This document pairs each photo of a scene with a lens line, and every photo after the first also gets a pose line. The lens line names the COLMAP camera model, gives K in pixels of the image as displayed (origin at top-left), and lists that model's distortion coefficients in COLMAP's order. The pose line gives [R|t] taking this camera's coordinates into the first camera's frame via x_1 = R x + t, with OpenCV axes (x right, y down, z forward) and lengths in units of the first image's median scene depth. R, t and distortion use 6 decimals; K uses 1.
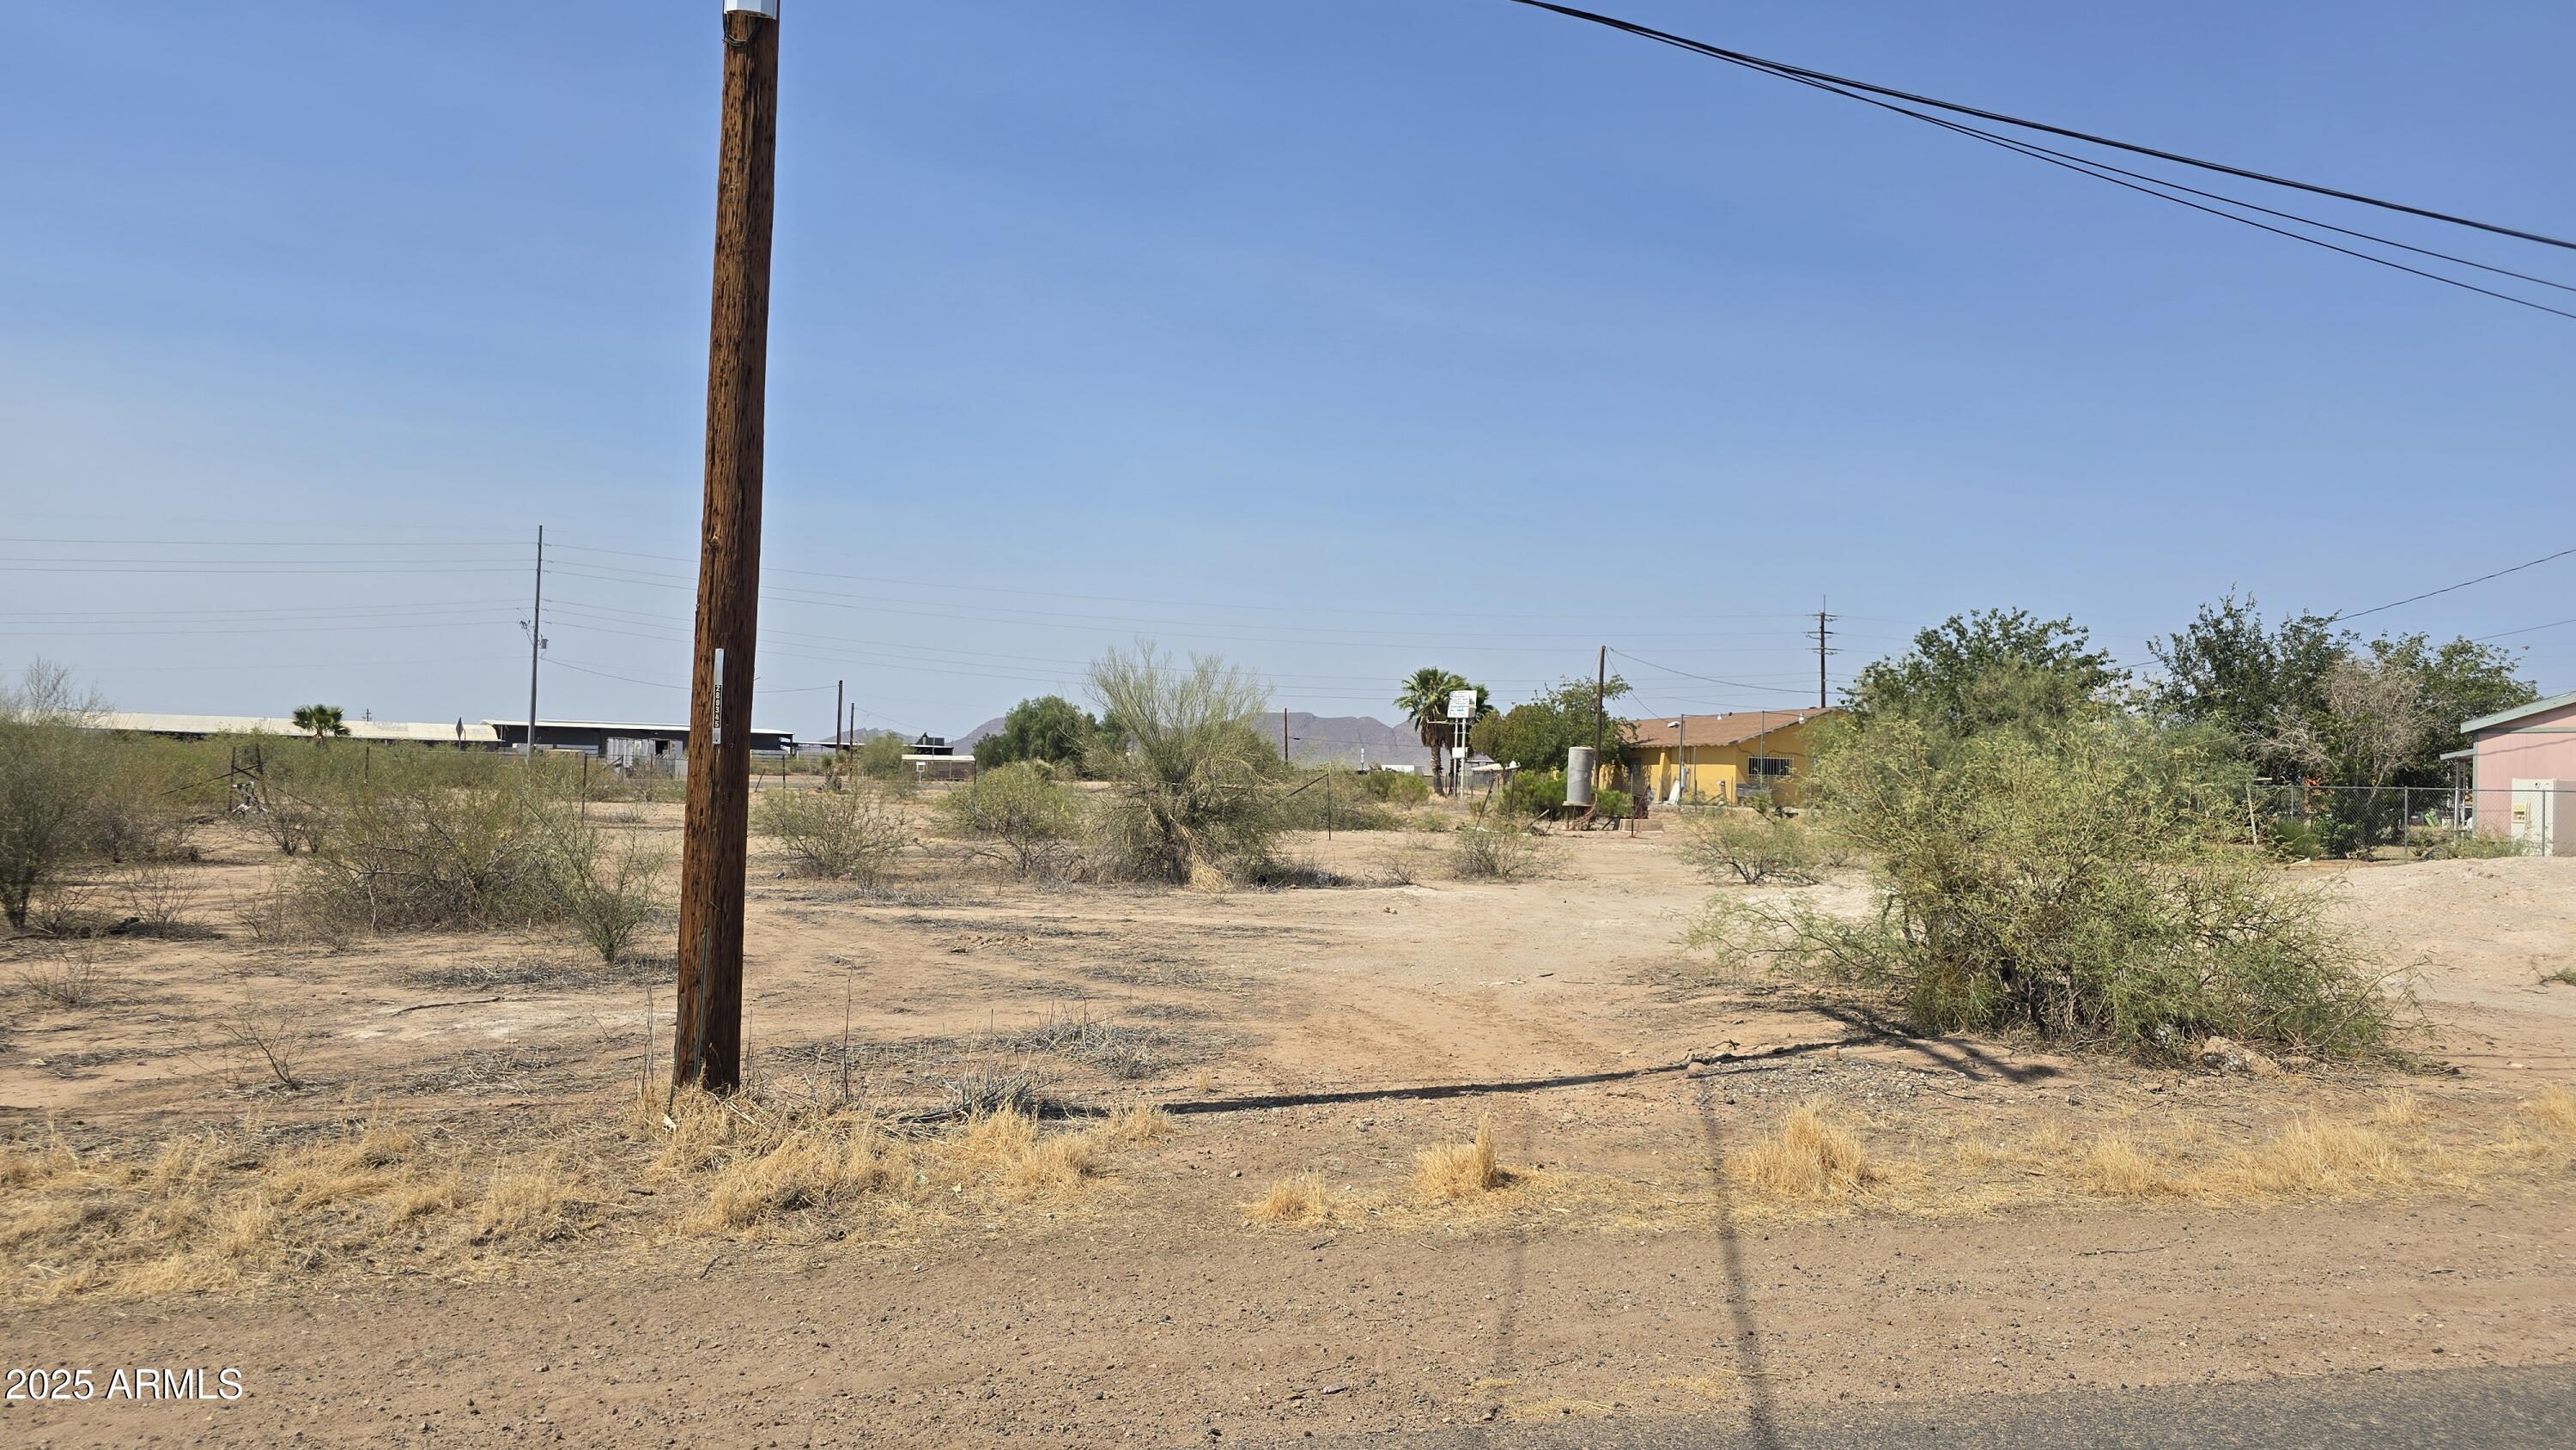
lens RADIAL K [[1710.6, 0, 1263.3], [0, 1710.6, 740.1], [0, 0, 1]] dist [0.061559, -0.042800]
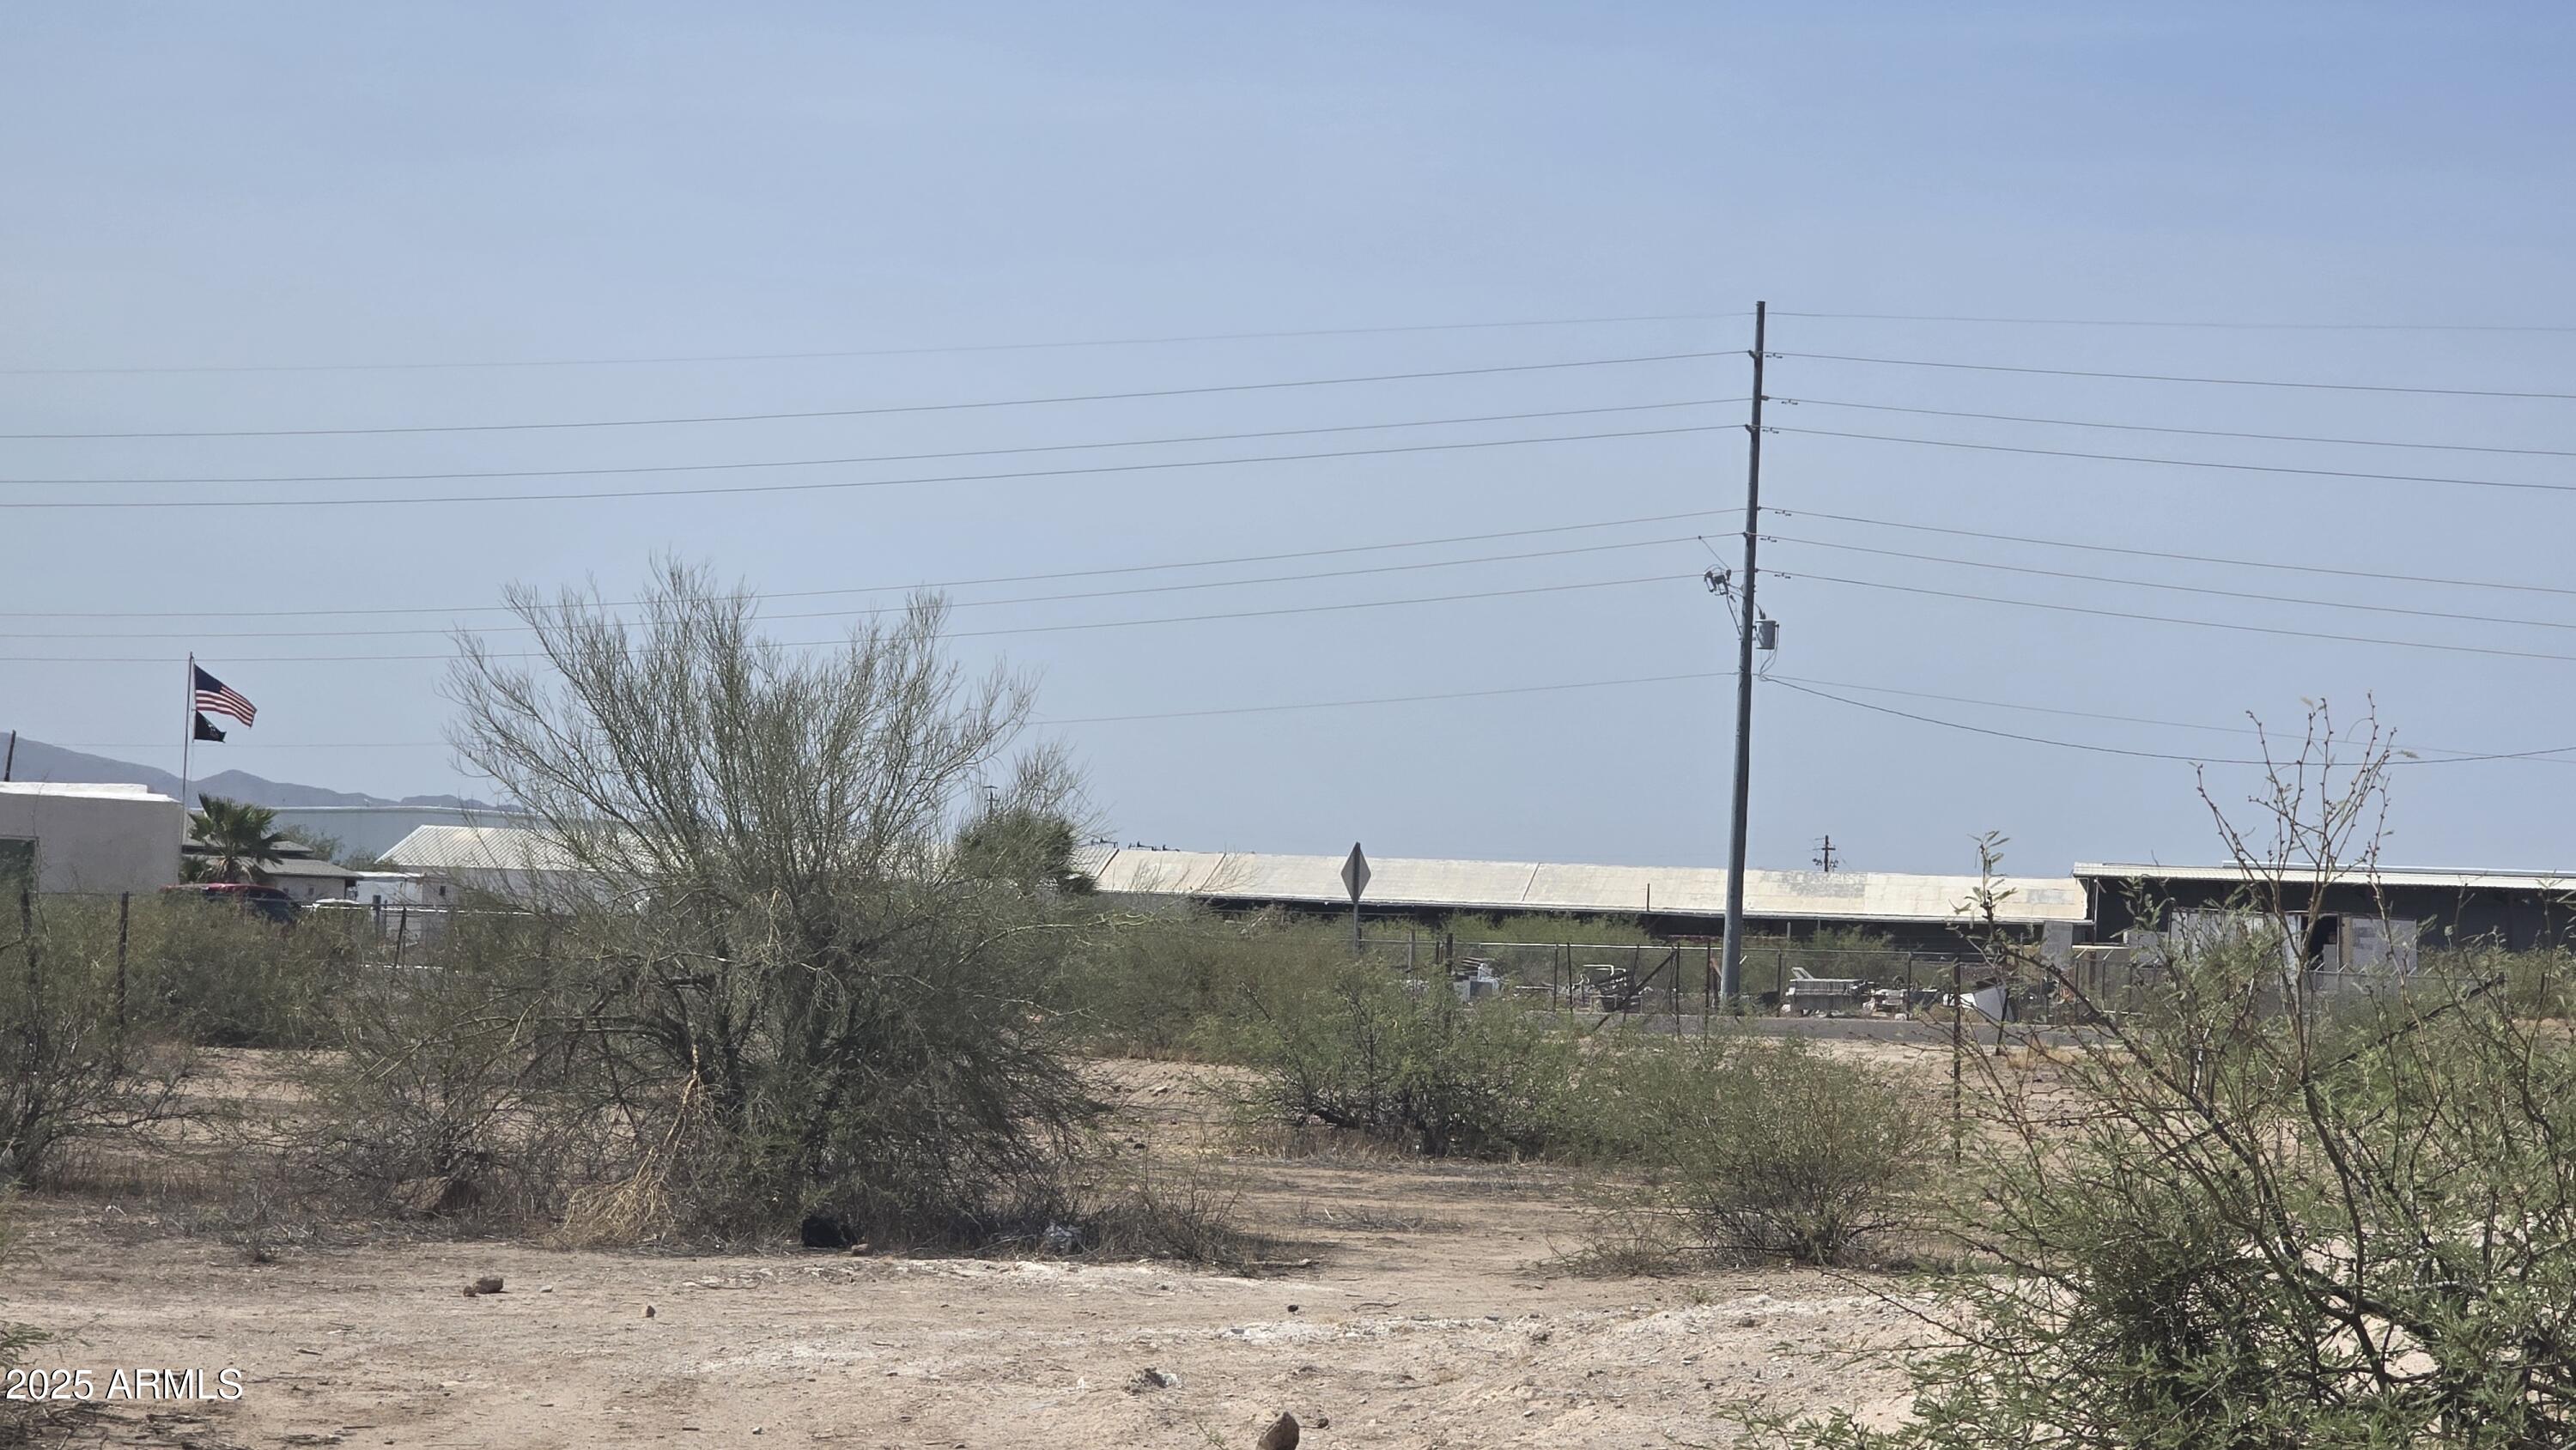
lens RADIAL K [[5655.6, 0, 1299.8], [0, 5655.6, 733.2], [0, 0, 1]] dist [-0.139528, 0.000000]
pose [[0.803622, -0.021081, -0.594767, 0.216456], [-0.000273, 0.999359, -0.035790, 0.006099], [0.595140, 0.028924, 0.803101, 0.027232]]
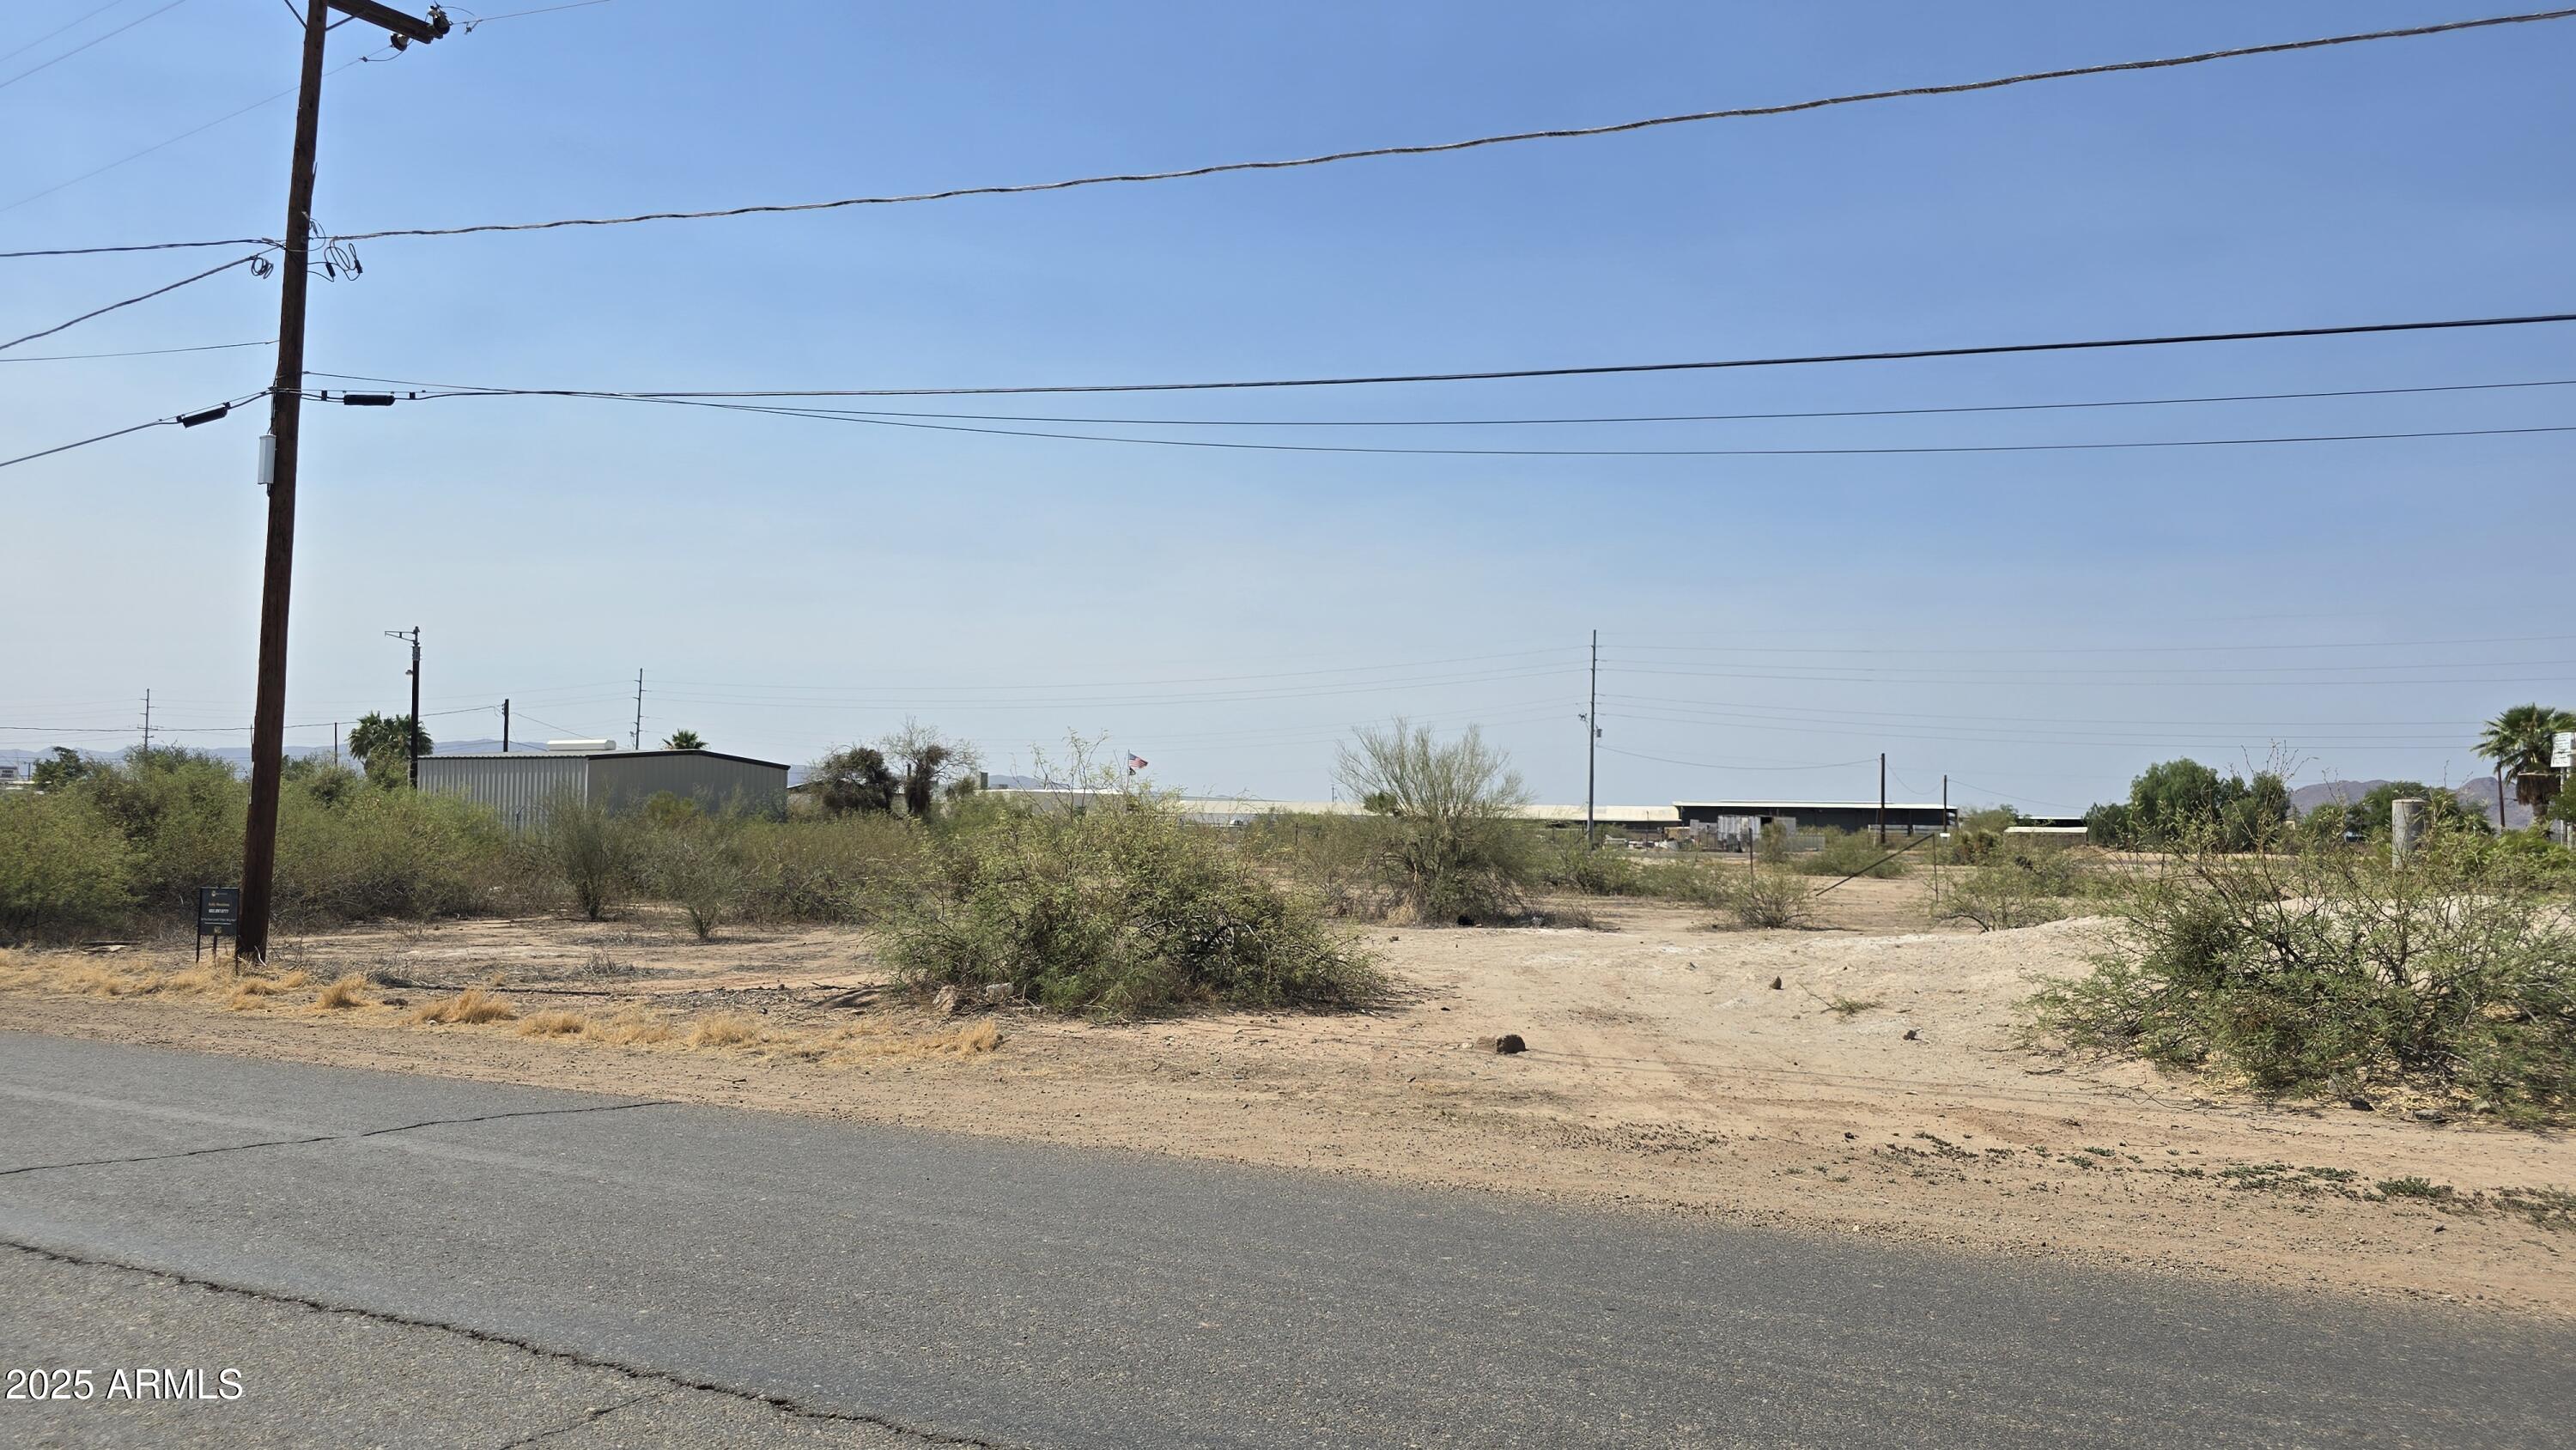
lens RADIAL K [[1710.6, 0, 1296.3], [0, 1710.6, 736.8], [0, 0, 1]] dist [0.061559, -0.042800]
pose [[0.762899, -0.050448, -0.644547, 0.185504], [0.019529, 0.998294, -0.055020, 0.005875], [0.646223, 0.029387, 0.762582, 0.006849]]
